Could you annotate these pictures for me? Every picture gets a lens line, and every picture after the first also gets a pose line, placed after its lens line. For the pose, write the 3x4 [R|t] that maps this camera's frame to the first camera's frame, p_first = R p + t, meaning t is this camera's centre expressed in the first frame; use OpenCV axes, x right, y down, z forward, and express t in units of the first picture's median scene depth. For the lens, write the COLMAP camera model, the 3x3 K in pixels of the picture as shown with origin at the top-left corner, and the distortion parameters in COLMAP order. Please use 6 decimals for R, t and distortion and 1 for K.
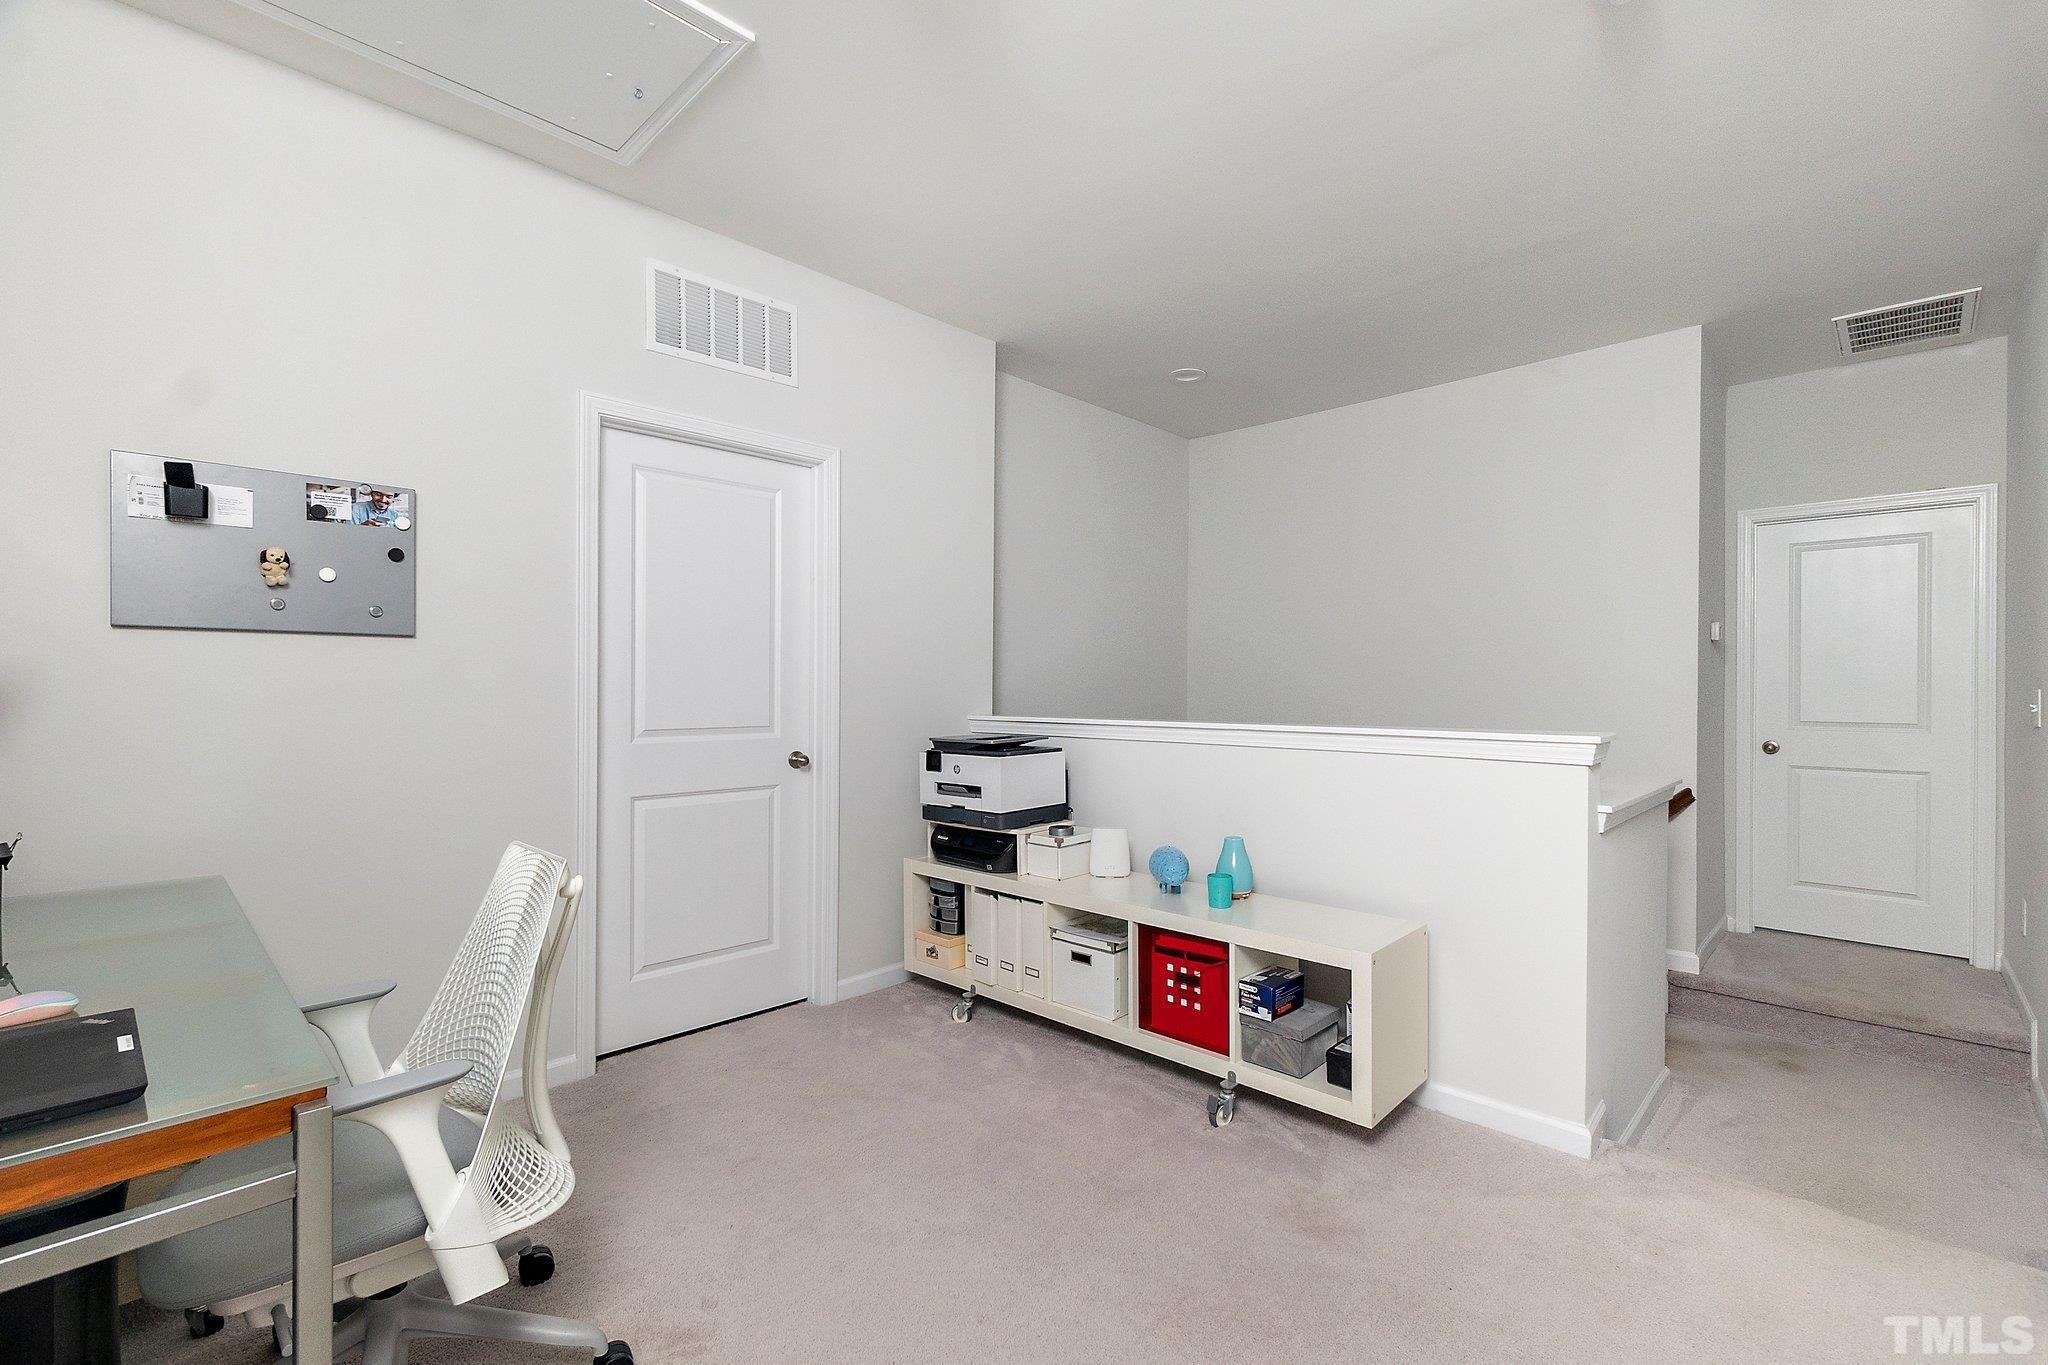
lens RADIAL K [[877.0, 0, 1017.2], [0, 877.0, 686.1], [0, 0, 1]] dist [-0.005232, 0.000655]
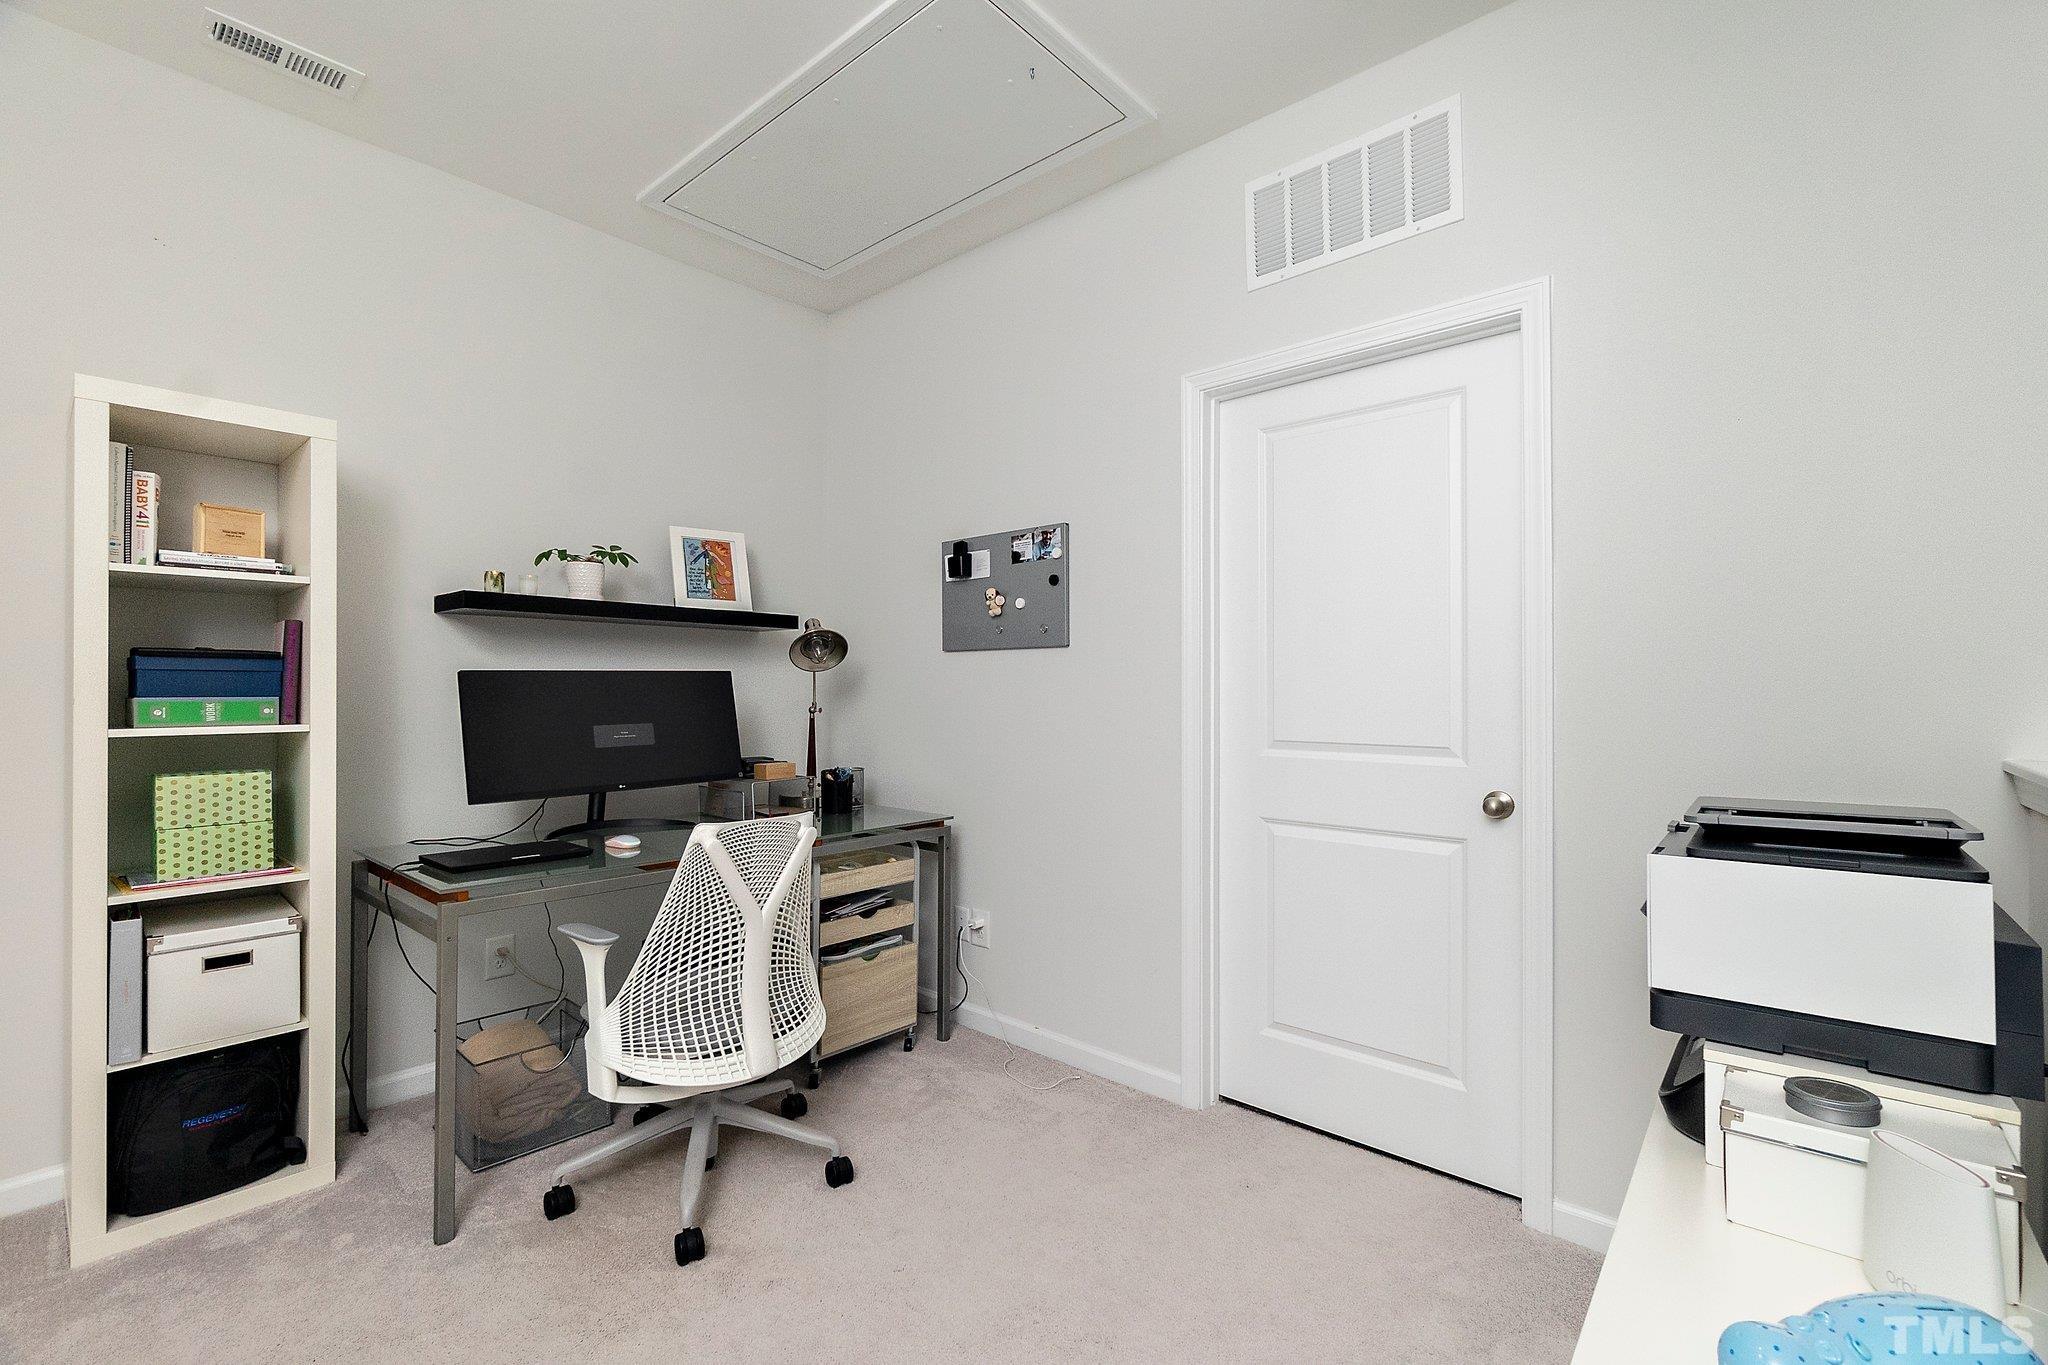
lens RADIAL K [[877.0, 0, 1017.2], [0, 877.0, 686.1], [0, 0, 1]] dist [-0.005232, 0.000655]
pose [[0.062763, -0.004527, -0.998018, 0.485894], [0.000890, 0.999990, -0.004480, 0.001941], [0.998028, -0.000607, 0.062766, 0.855095]]
